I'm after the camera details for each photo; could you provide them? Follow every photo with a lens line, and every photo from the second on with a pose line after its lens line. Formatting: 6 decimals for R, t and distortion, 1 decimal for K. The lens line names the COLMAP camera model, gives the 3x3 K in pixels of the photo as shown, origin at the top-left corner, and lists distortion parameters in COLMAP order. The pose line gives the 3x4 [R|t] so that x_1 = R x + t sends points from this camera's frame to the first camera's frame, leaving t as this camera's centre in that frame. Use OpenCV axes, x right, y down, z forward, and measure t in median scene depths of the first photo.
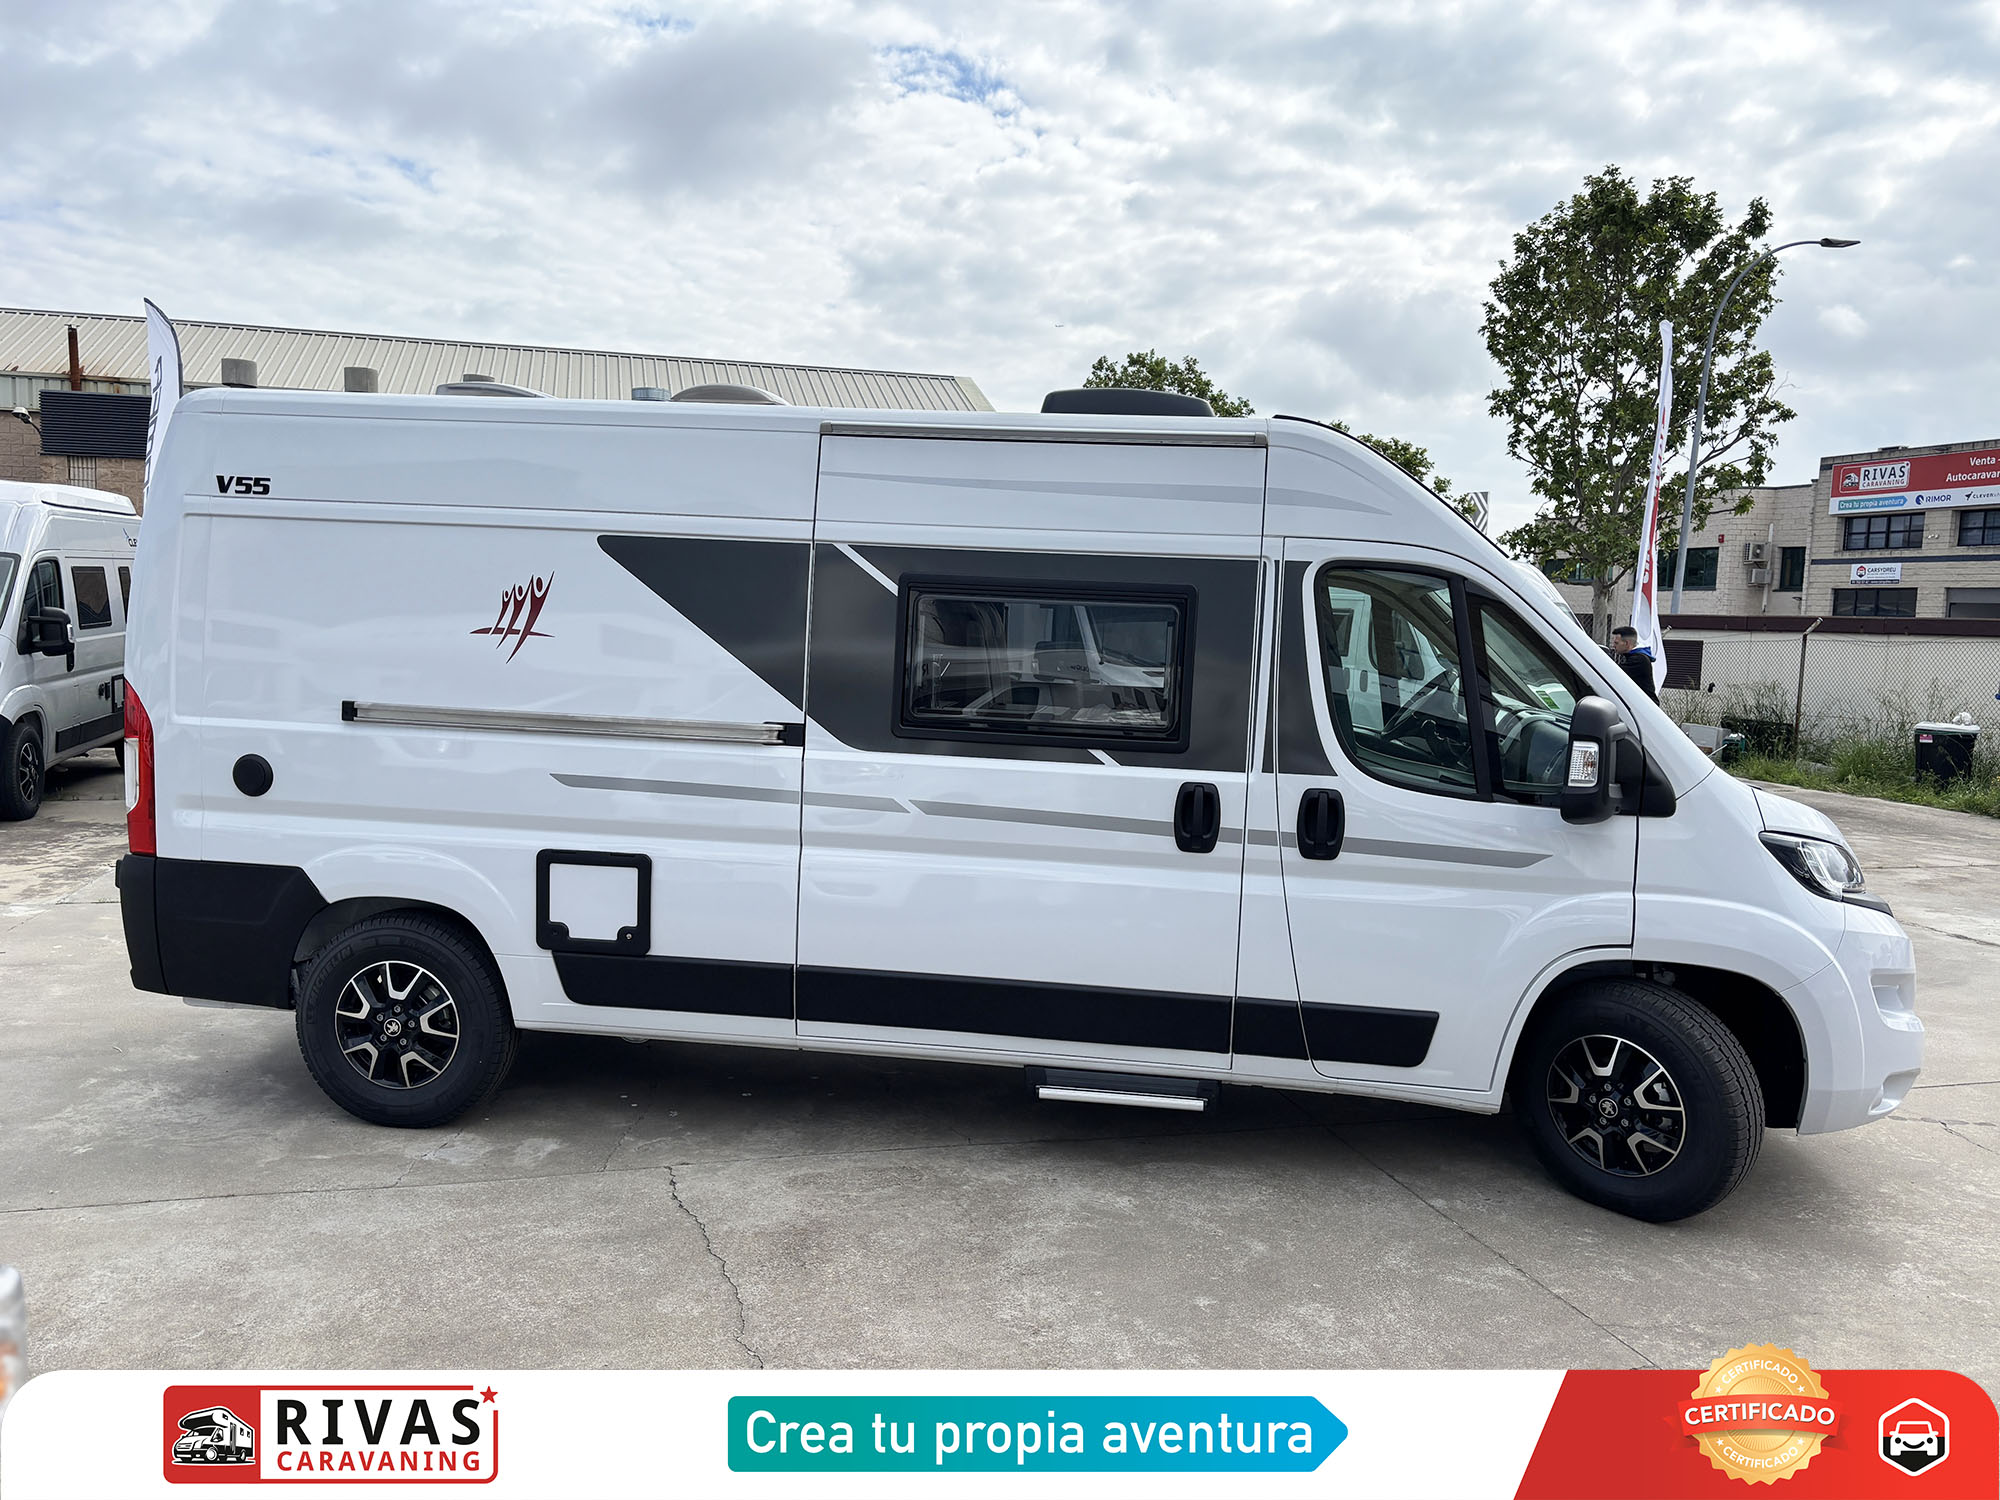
lens RADIAL K [[1512.1, 0, 989.5], [0, 1512.1, 750.1], [0, 0, 1]] dist [0.026710, -0.002082]
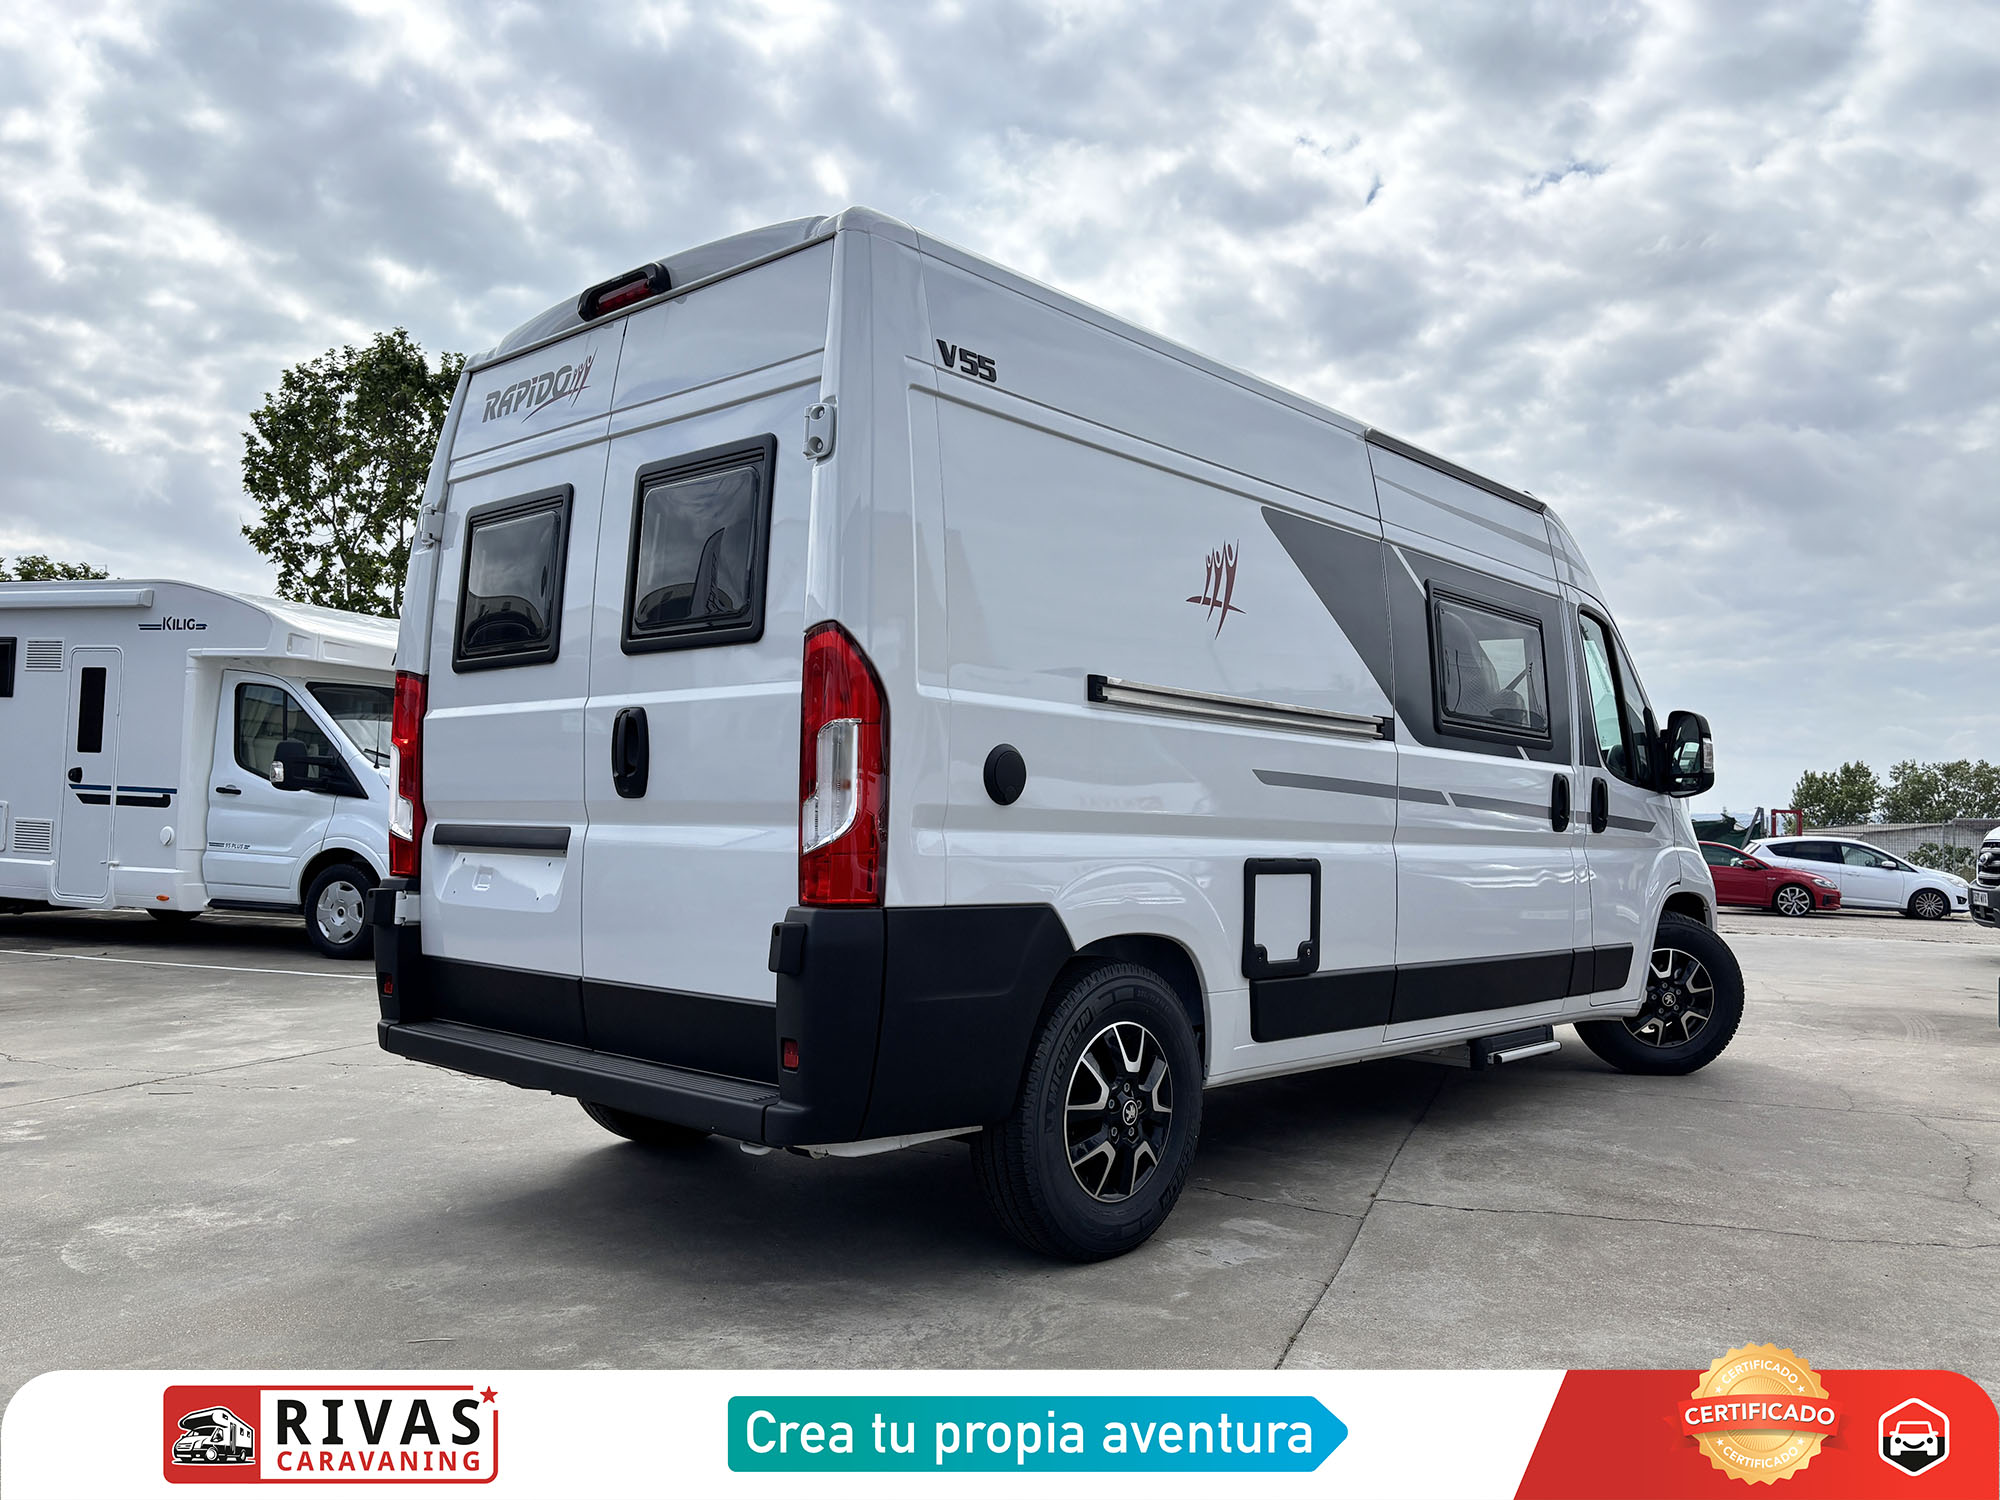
lens RADIAL K [[1512.1, 0, 989.5], [0, 1512.1, 750.1], [0, 0, 1]] dist [0.026710, -0.002082]
pose [[0.575748, 0.021347, 0.817348, -1.066162], [0.074219, 0.994168, -0.078246, 0.059582], [-0.814251, 0.105713, 0.570806, 0.622993]]
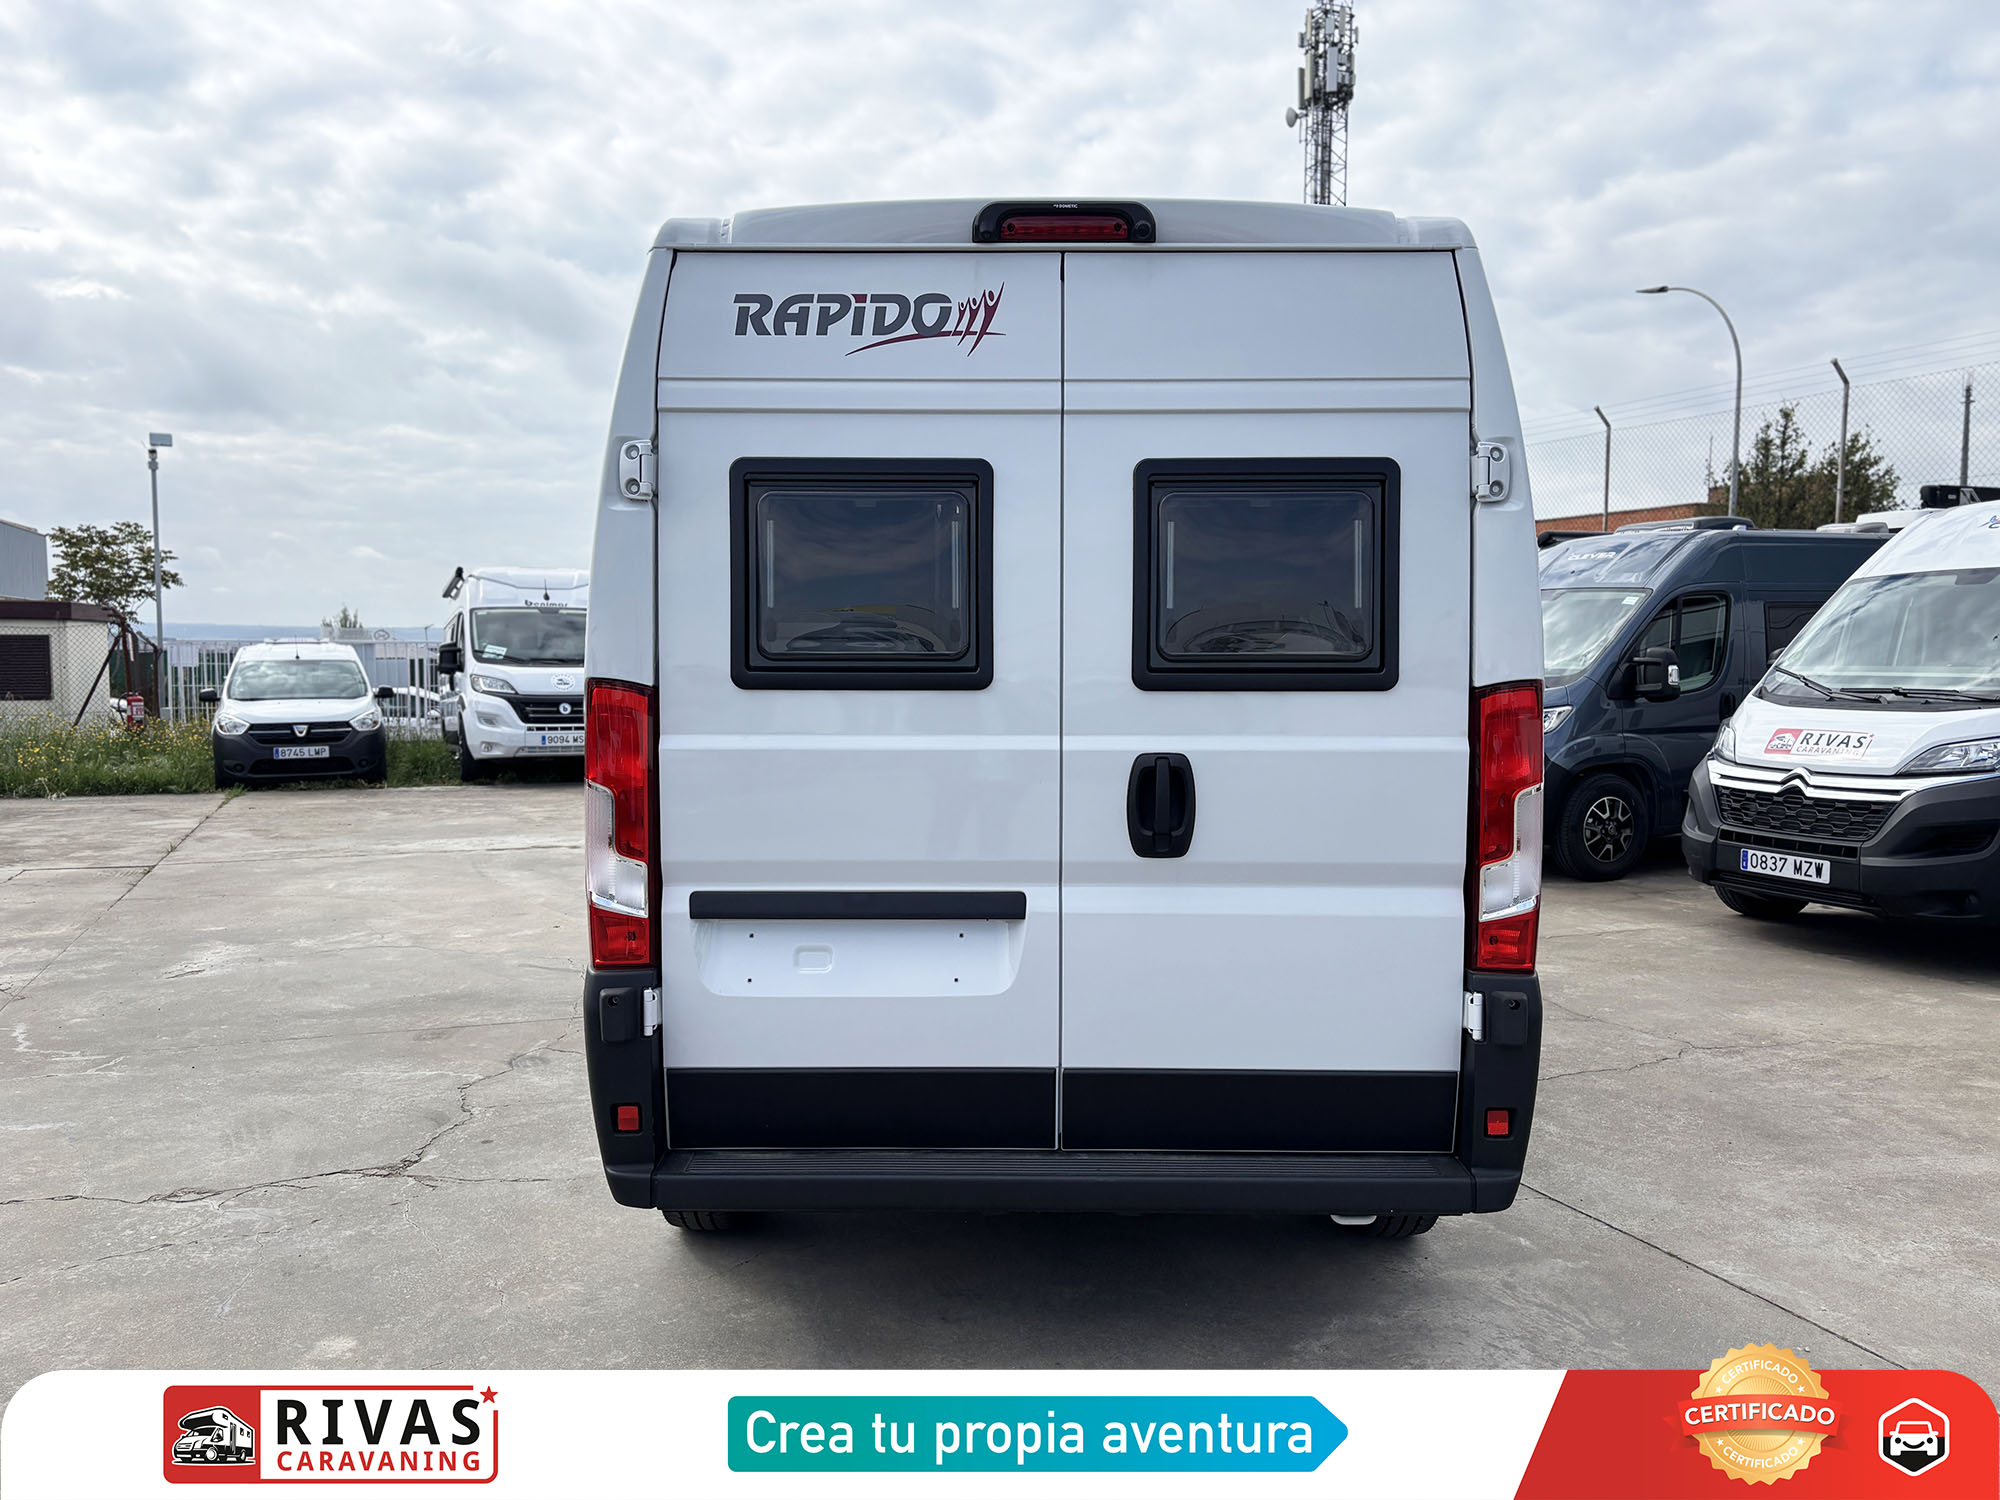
lens RADIAL K [[1512.1, 0, 989.5], [0, 1512.1, 750.1], [0, 0, 1]] dist [0.026710, -0.002082]
pose [[-0.110429, -0.099267, 0.988914, -1.177471], [0.085910, 0.990322, 0.109001, -0.109215], [-0.990164, 0.096995, -0.100832, 1.324871]]
